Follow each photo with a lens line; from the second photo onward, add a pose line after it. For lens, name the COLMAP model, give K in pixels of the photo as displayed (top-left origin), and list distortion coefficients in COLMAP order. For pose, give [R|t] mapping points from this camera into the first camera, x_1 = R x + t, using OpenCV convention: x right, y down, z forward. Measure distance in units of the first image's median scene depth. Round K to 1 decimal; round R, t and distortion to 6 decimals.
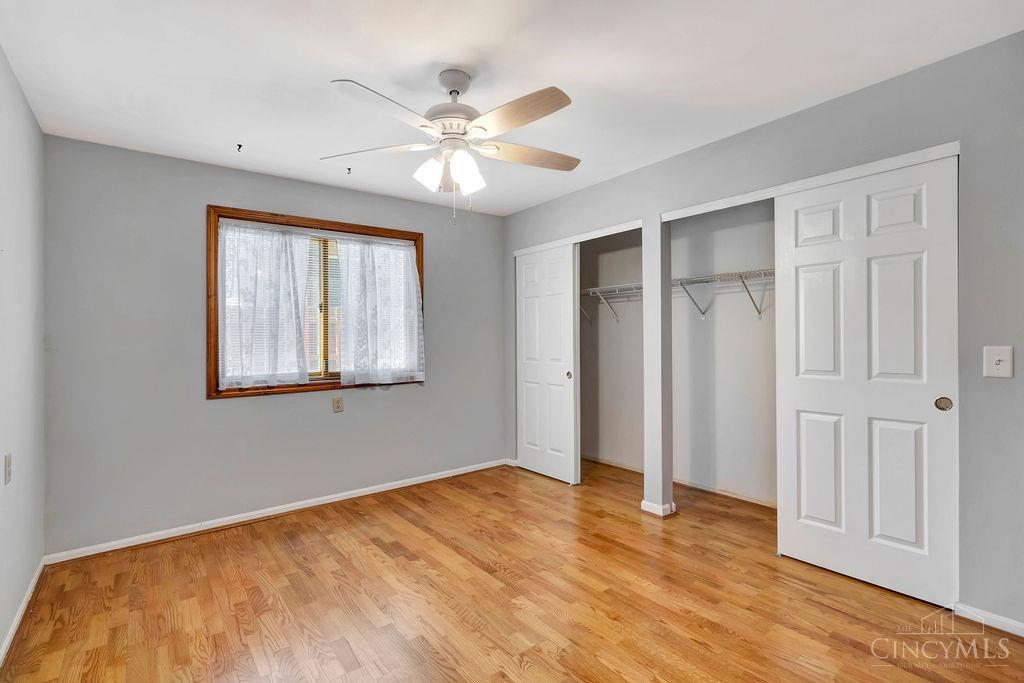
lens RADIAL K [[472.7, 0, 504.2], [0, 472.7, 339.9], [0, 0, 1]] dist [0.000716, 0.000226]
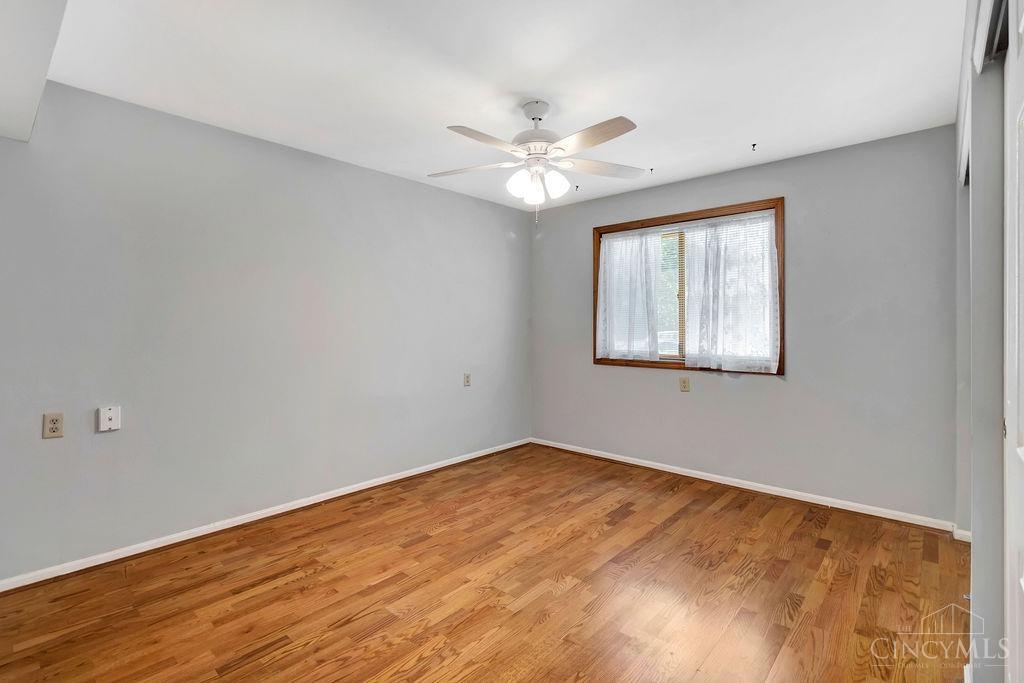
lens RADIAL K [[477.7, 0, 513.9], [0, 477.7, 320.1], [0, 0, 1]] dist [0.000185, 0.000128]
pose [[0.191578, 0.004285, -0.981468, 0.711759], [-0.008248, 0.999962, 0.002755, -0.008628], [0.981443, 0.007567, 0.191606, 0.473089]]
